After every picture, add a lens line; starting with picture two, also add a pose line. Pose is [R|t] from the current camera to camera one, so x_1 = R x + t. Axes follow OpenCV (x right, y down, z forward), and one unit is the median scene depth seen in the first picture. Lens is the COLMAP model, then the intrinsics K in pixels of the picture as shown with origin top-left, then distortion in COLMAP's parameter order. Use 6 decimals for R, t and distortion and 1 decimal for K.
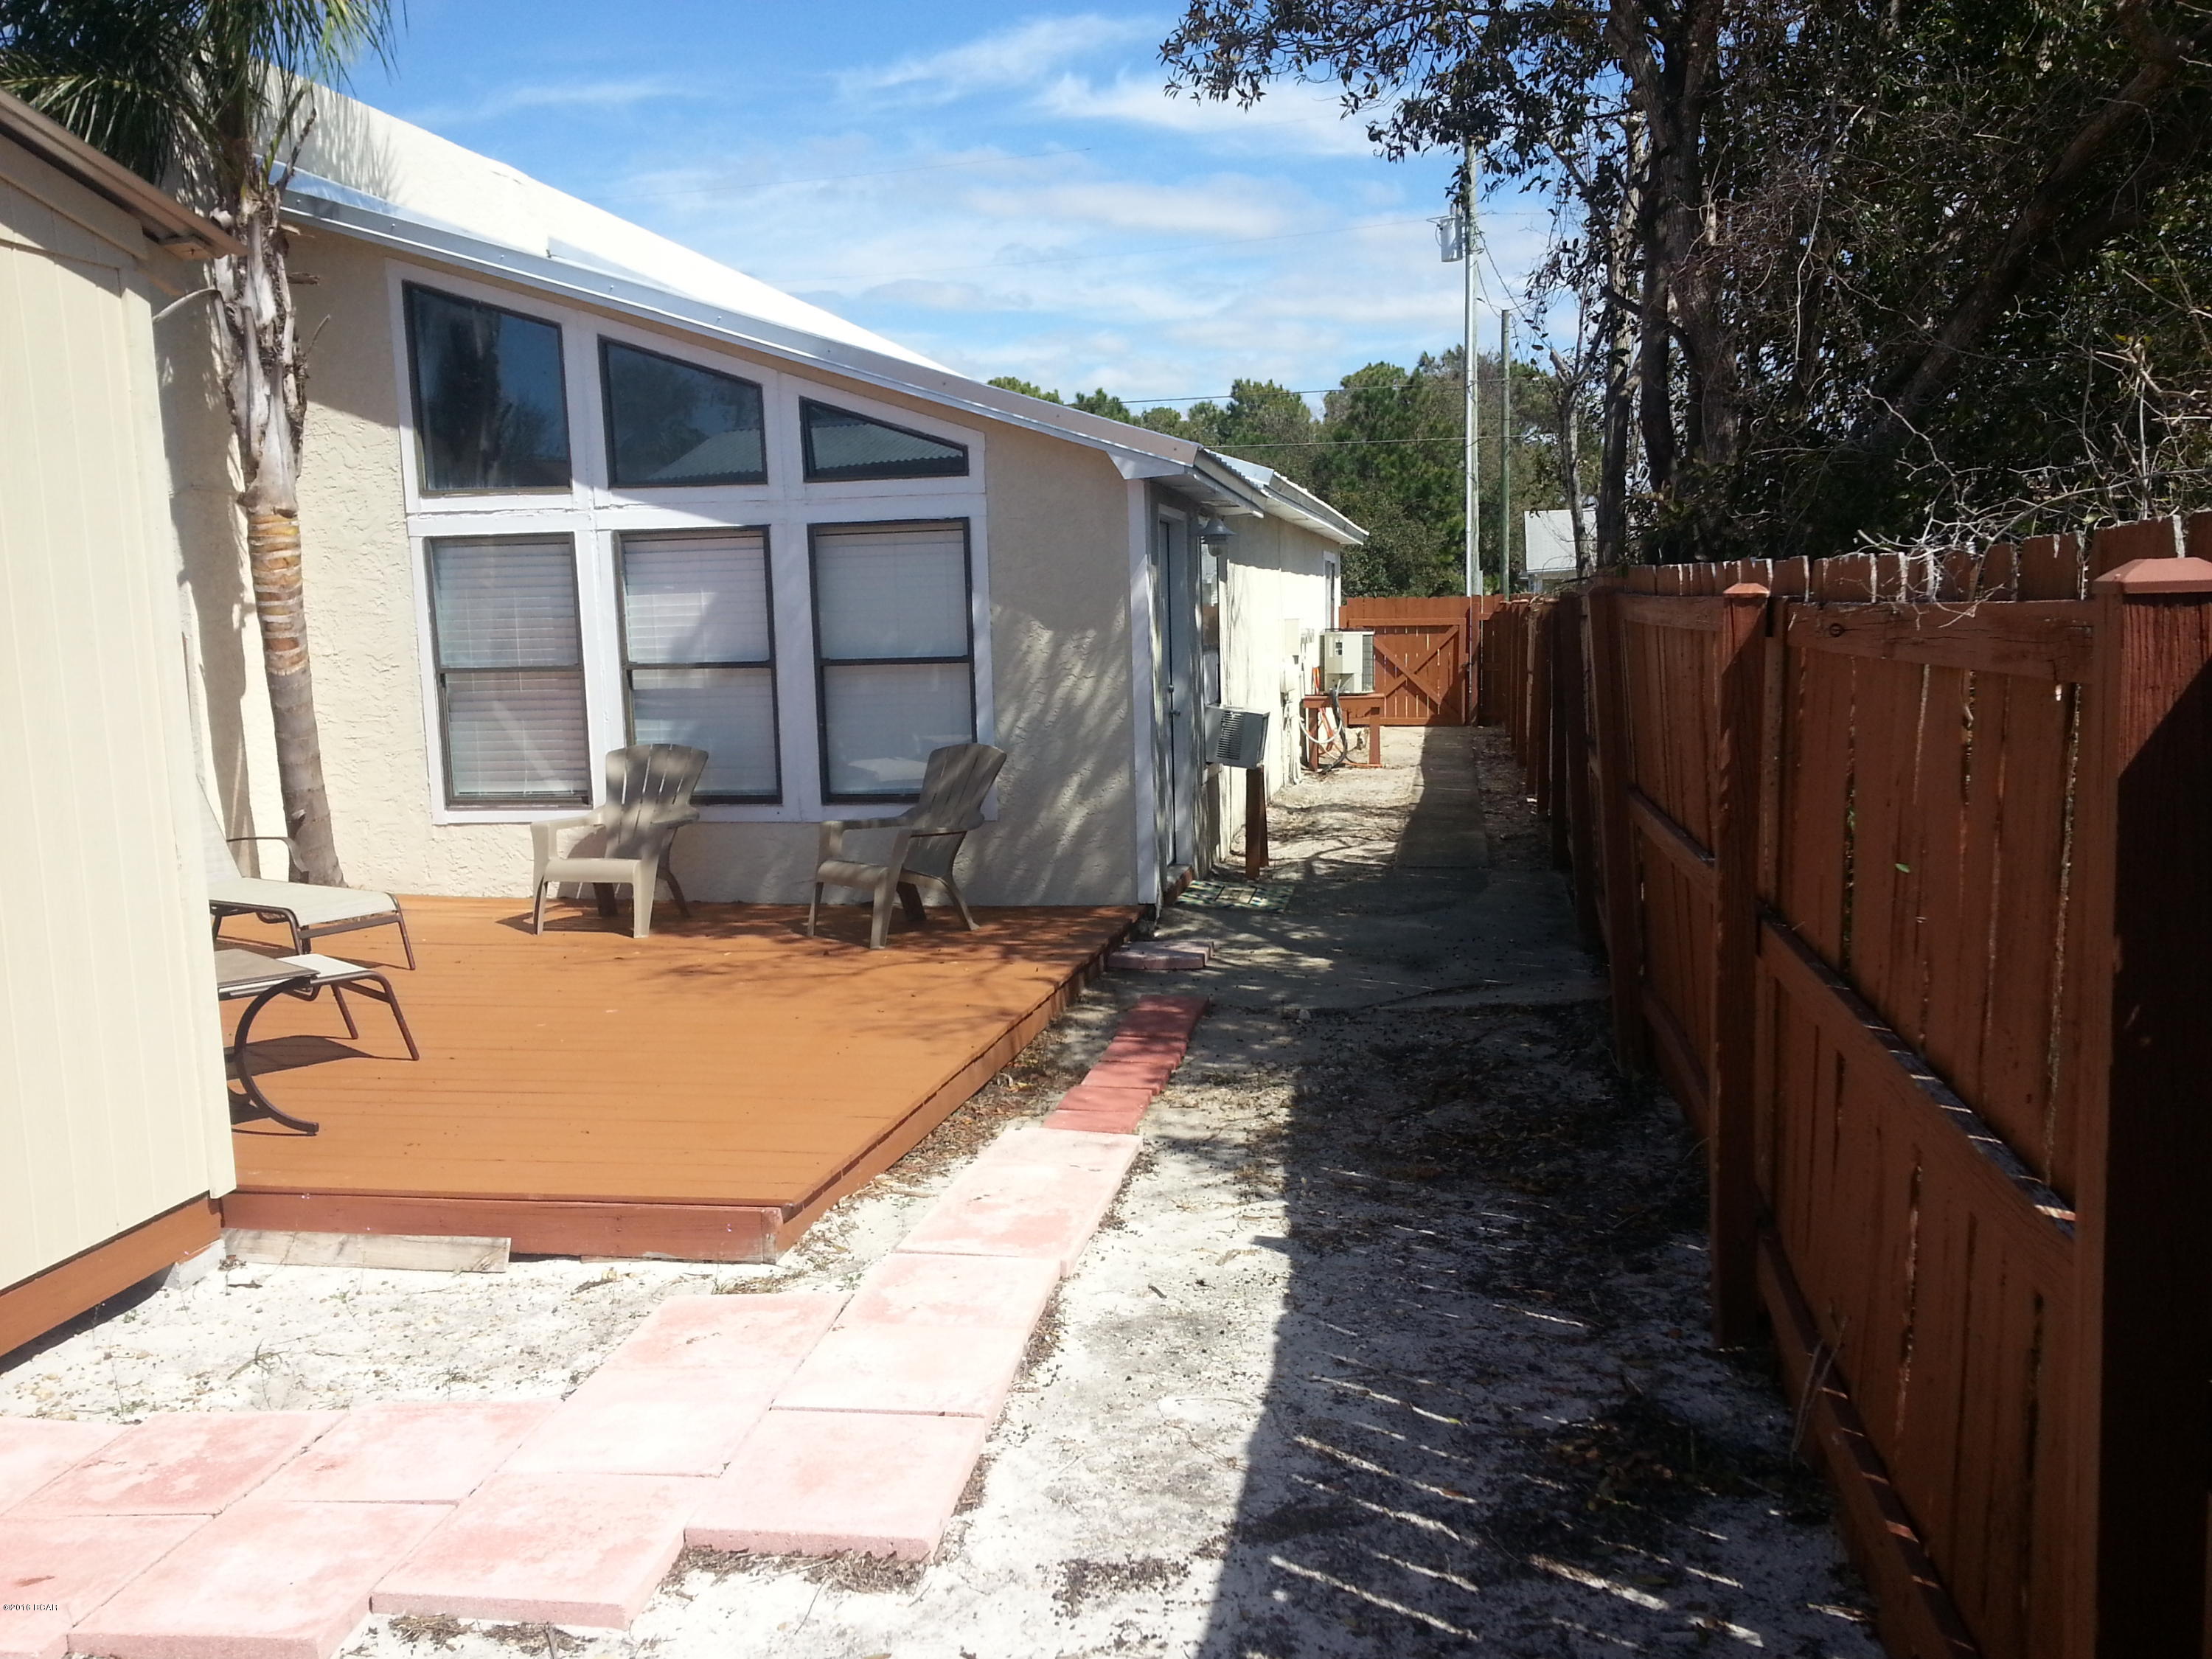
lens RADIAL K [[1792.3, 0, 1111.2], [0, 1792.3, 835.6], [0, 0, 1]] dist [0.040569, -0.038391]
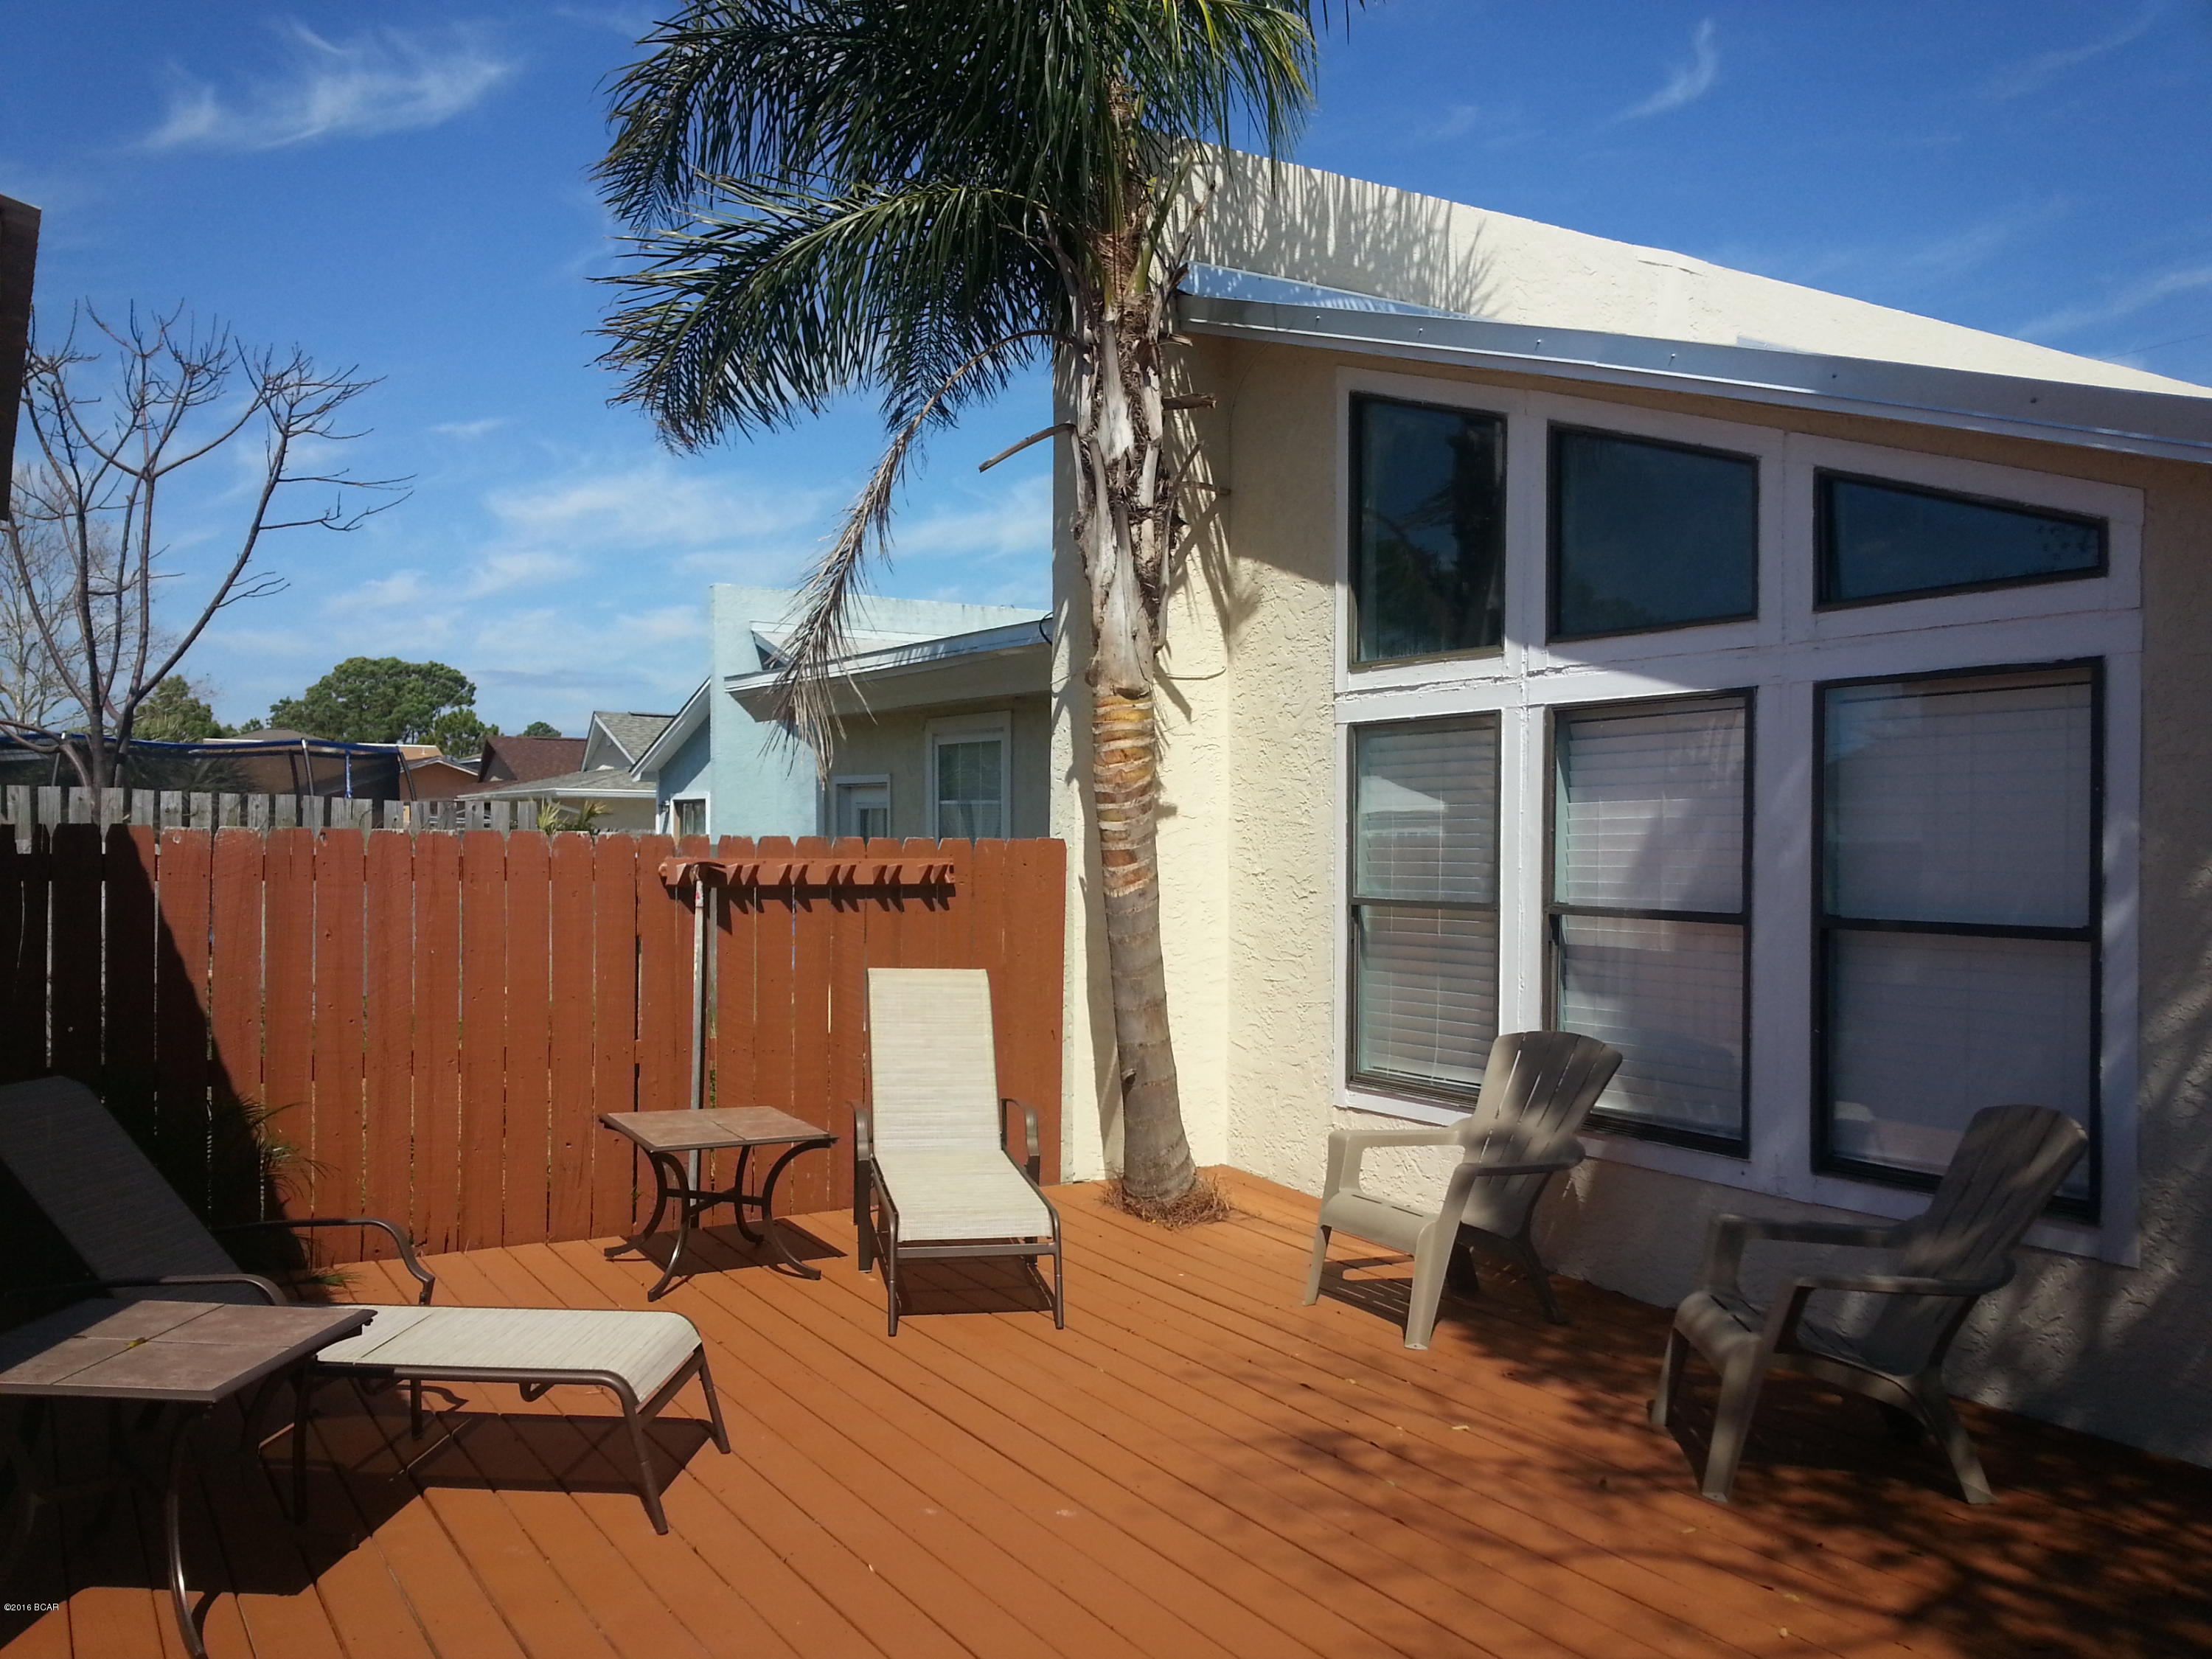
lens RADIAL K [[1792.3, 0, 1055.4], [0, 1792.3, 862.6], [0, 0, 1]] dist [0.040569, -0.038391]
pose [[0.664594, 0.039494, -0.746160, 0.104355], [-0.117838, 0.991646, -0.052469, -0.057629], [0.737855, 0.122797, 0.663695, 0.444799]]
